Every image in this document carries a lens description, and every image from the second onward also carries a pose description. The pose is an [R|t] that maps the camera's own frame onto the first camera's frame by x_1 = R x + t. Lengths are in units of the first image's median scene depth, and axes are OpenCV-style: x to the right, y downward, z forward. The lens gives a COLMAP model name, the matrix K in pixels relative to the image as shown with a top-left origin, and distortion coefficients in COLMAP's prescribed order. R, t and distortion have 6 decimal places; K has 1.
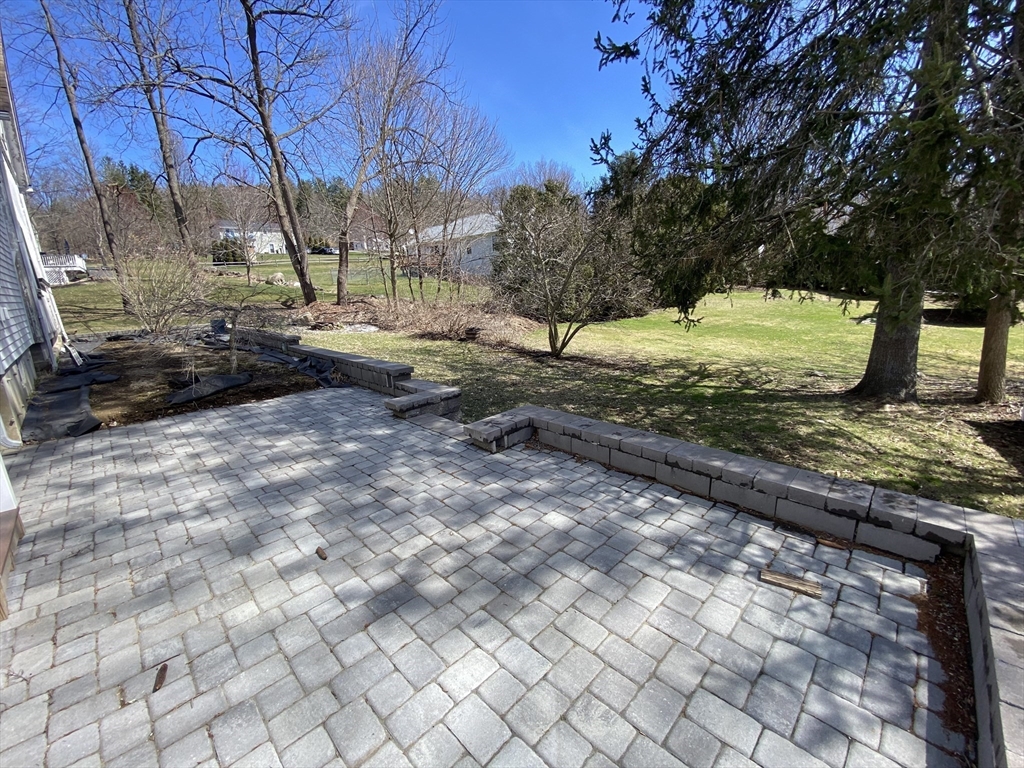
lens RADIAL K [[415.8, 0, 512.5], [0, 415.8, 390.7], [0, 0, 1]] dist [-0.002799, -0.004308]
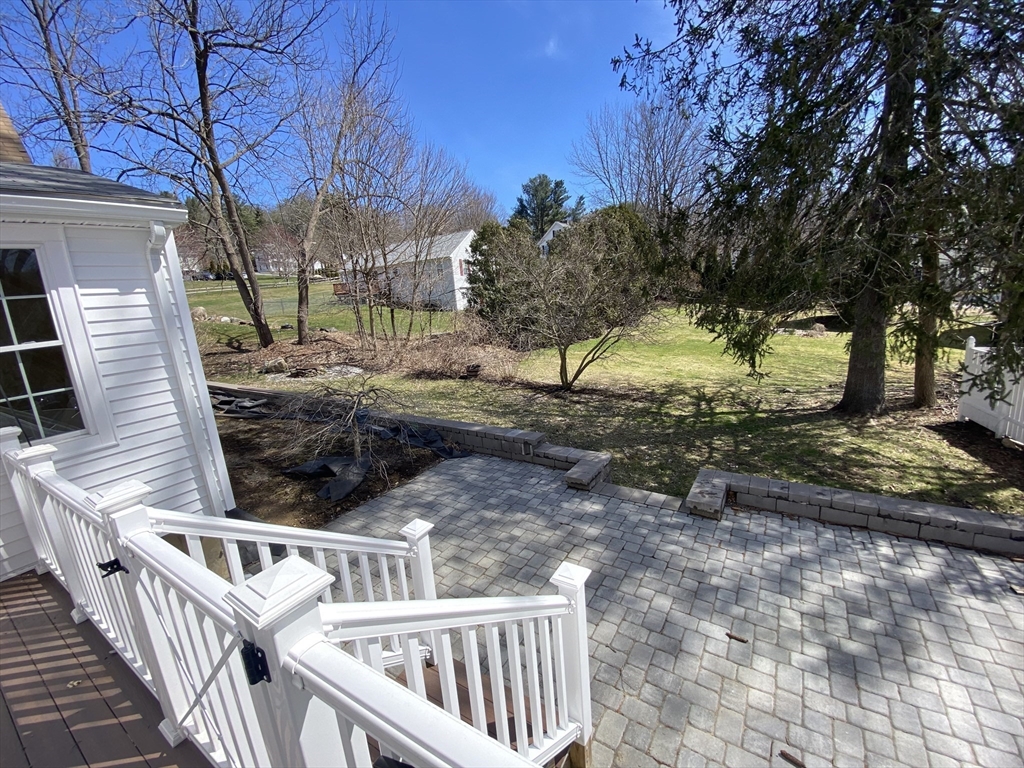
lens RADIAL K [[415.8, 0, 513.1], [0, 415.8, 388.5], [0, 0, 1]] dist [-0.002799, -0.004308]
pose [[0.978105, -0.079636, 0.192275, -0.460910], [0.086170, 0.995945, -0.025850, -0.137974], [-0.189437, 0.041853, 0.981001, -0.049748]]
